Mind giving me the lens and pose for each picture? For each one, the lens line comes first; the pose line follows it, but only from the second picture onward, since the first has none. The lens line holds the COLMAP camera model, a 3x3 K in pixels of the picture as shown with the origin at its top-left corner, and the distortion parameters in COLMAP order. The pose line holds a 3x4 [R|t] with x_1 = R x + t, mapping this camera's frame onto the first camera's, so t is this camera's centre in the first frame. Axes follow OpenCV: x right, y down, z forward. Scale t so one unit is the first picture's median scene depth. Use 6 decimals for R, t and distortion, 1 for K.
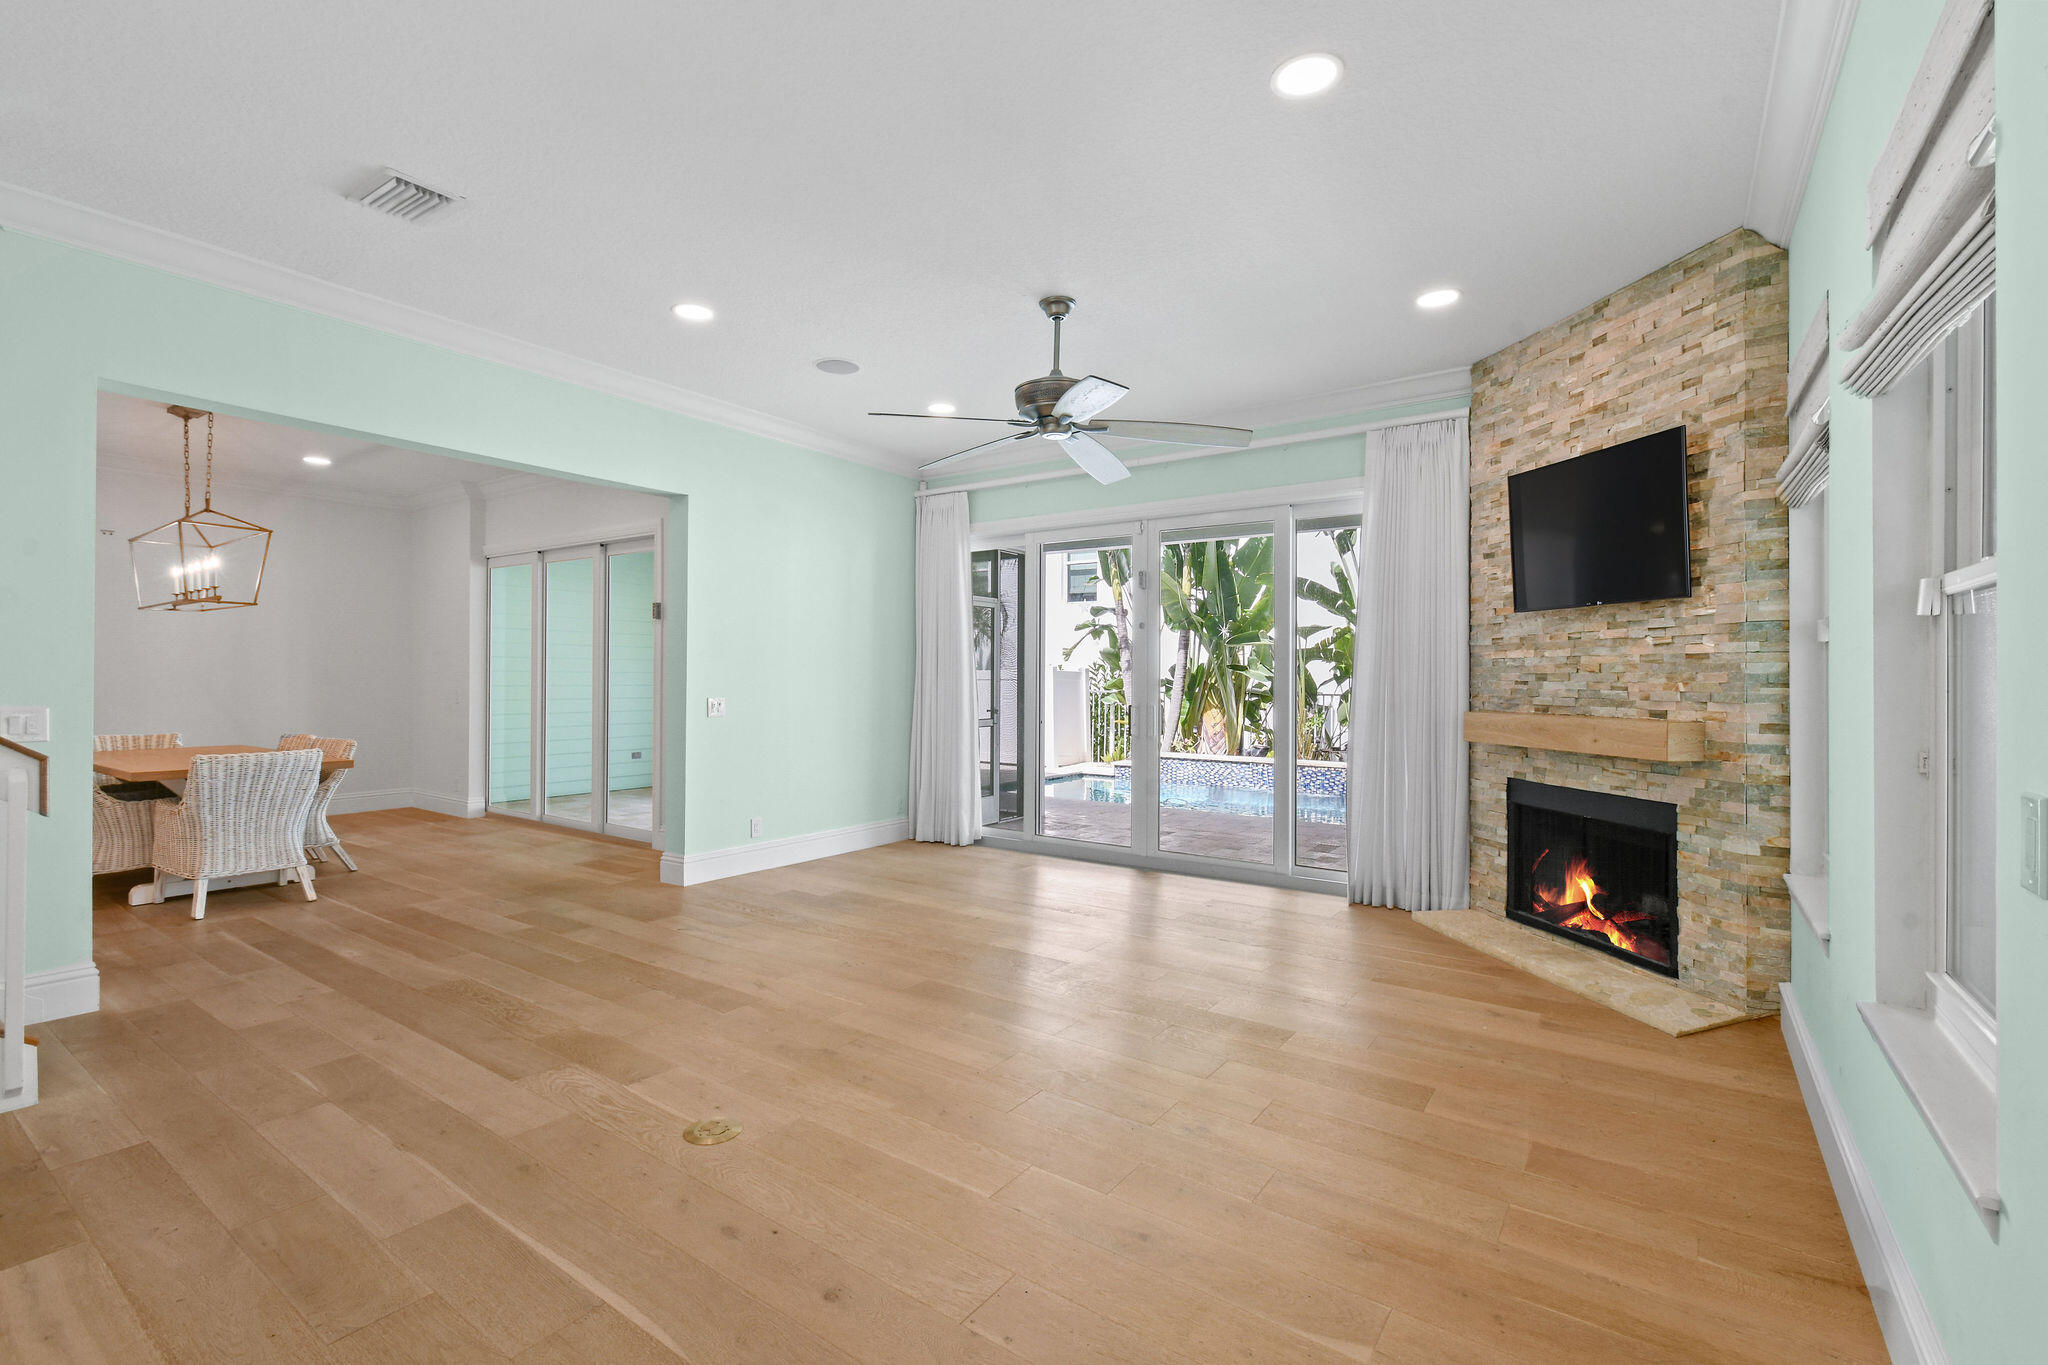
lens RADIAL K [[925.3, 0, 1013.9], [0, 925.3, 673.3], [0, 0, 1]] dist [0.003201, -0.001031]
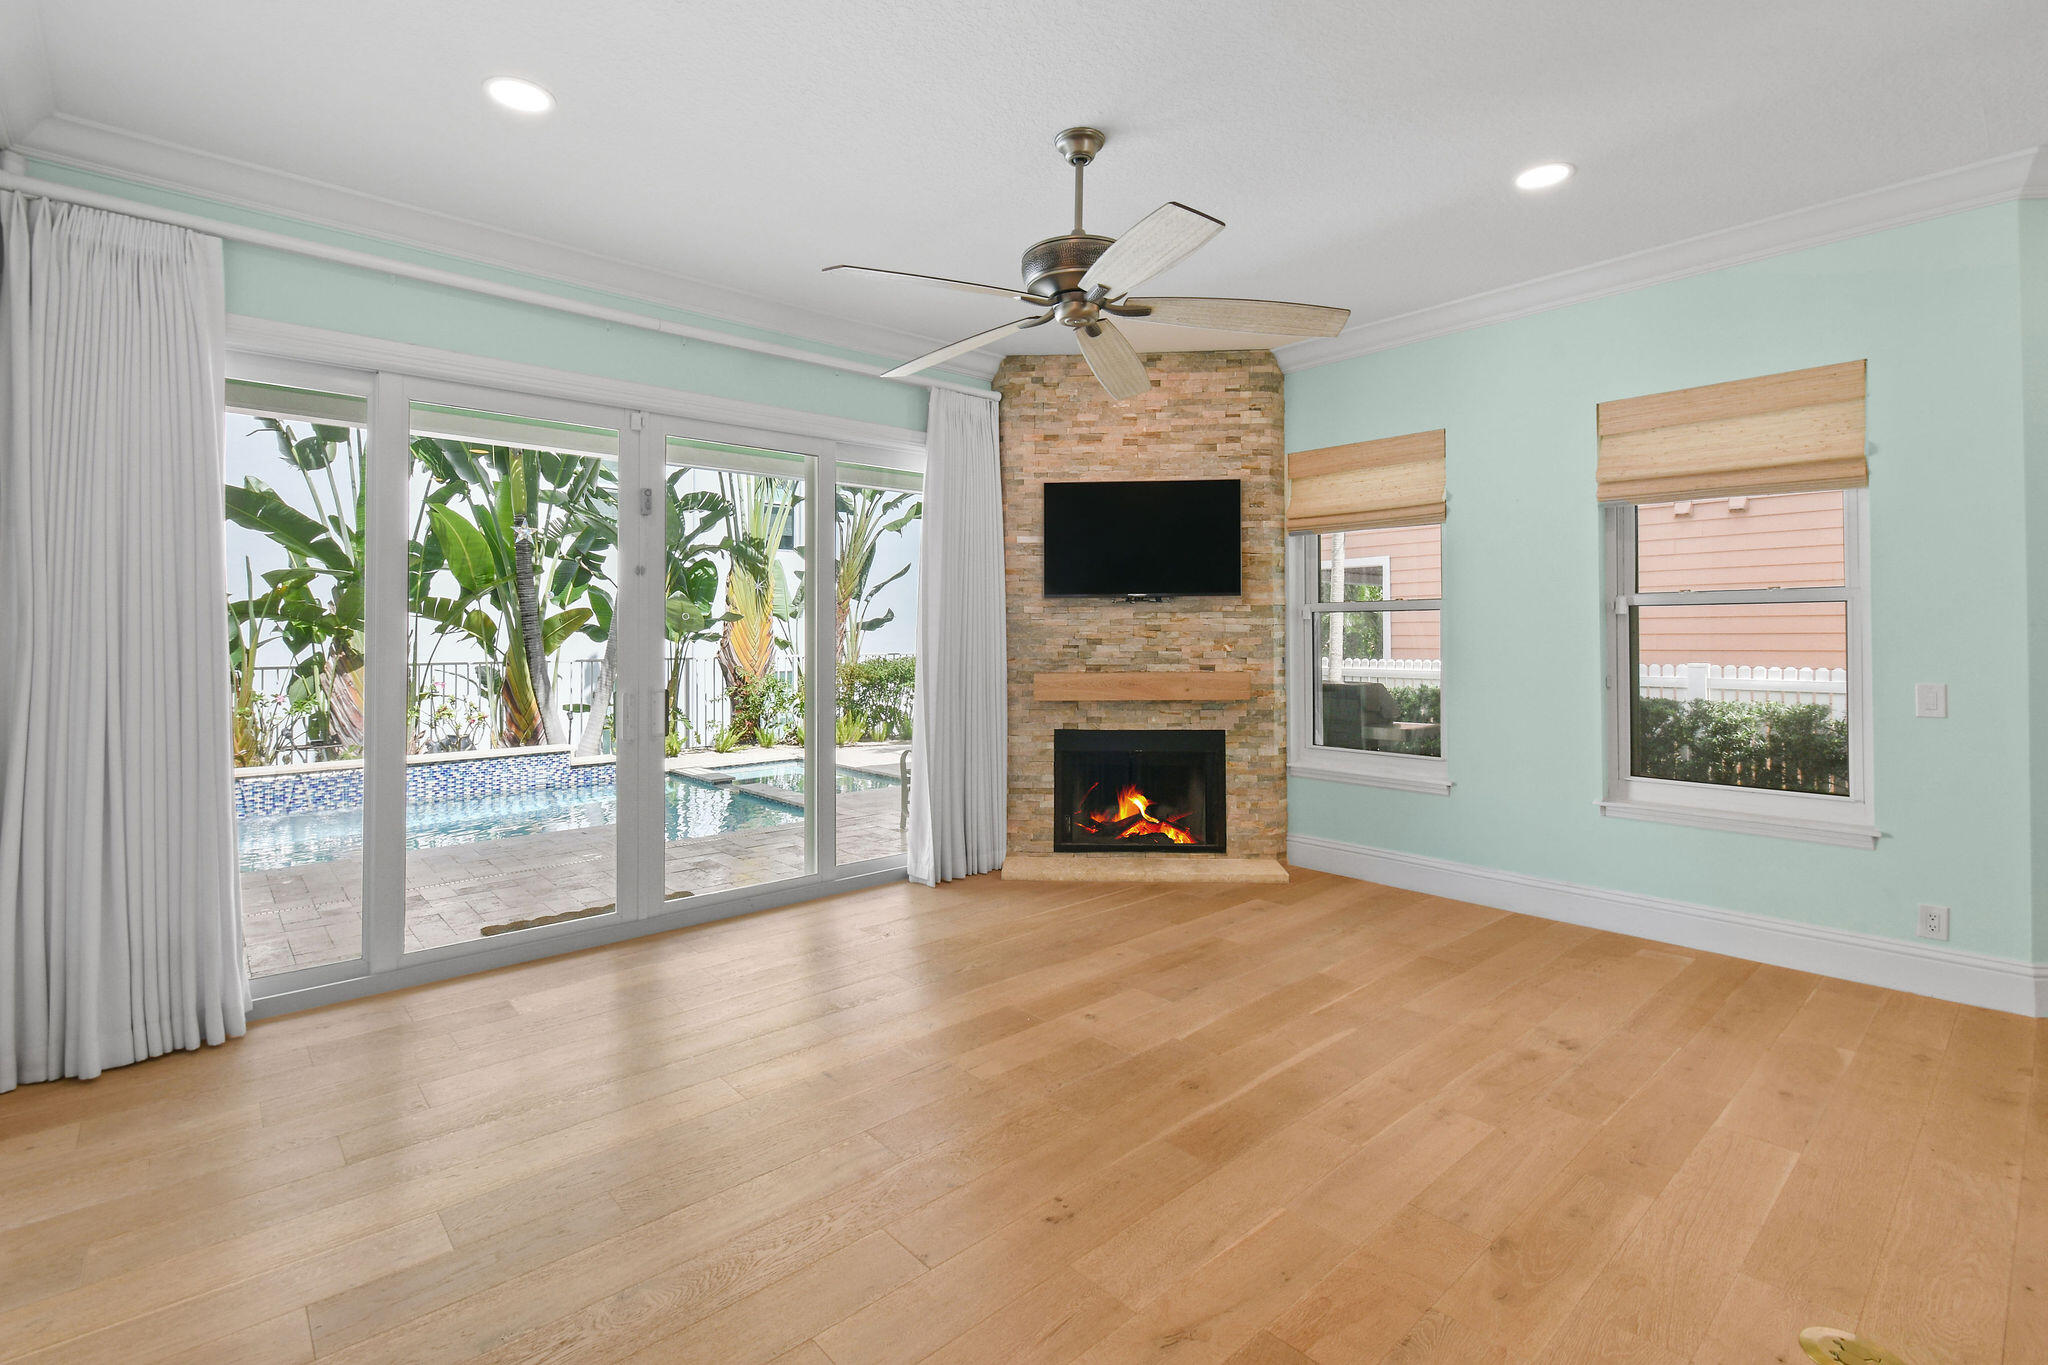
lens RADIAL K [[933.7, 0, 1020.7], [0, 933.7, 621.0], [0, 0, 1]] dist [0.000790, -0.001111]
pose [[0.212570, 0.009036, 0.977104, -0.722043], [0.001983, 0.999951, -0.009679, -0.012799], [-0.977144, 0.003995, 0.212541, 0.945885]]
